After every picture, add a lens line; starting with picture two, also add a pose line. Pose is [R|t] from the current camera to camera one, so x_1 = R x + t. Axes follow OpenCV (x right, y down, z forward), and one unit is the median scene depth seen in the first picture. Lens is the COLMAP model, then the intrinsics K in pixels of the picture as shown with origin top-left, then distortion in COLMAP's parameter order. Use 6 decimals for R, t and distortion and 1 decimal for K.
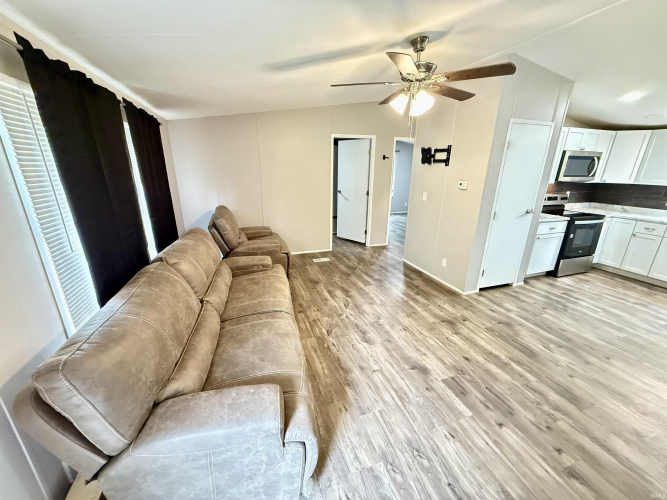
lens RADIAL K [[266.0, 0, 332.4], [0, 266.0, 250.3], [0, 0, 1]] dist [0.000259, 0.000062]
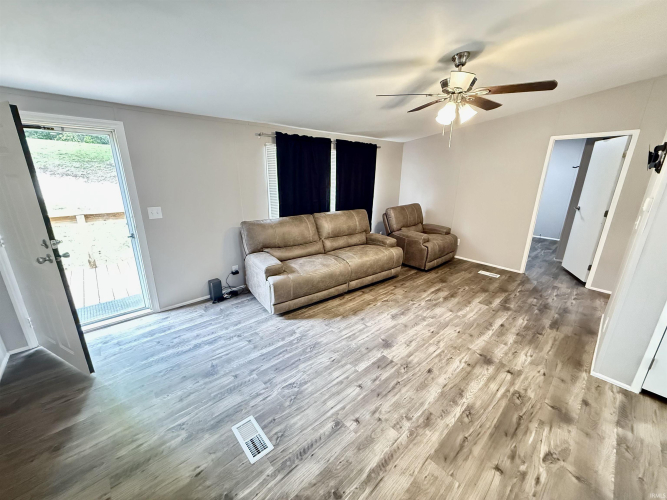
lens RADIAL K [[266.0, 0, 332.4], [0, 266.0, 250.3], [0, 0, 1]] dist [0.000259, 0.000062]
pose [[0.393072, 0.257056, -0.882846, 0.818580], [-0.289808, 0.945827, 0.146362, -0.029352], [0.872643, 0.198325, 0.446275, 0.136582]]
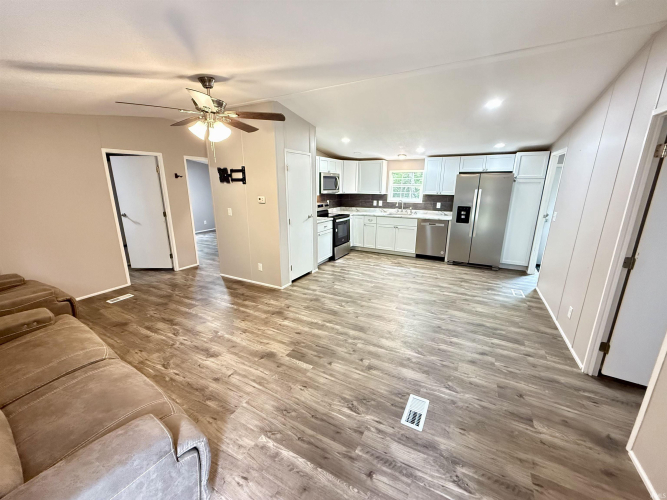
lens RADIAL K [[266.0, 0, 332.4], [0, 266.0, 250.3], [0, 0, 1]] dist [0.000259, 0.000062]
pose [[0.738540, -0.175714, 0.650910, -0.098865], [0.214862, 0.976444, 0.019805, 0.023494], [-0.639056, 0.125229, 0.758897, -0.088823]]
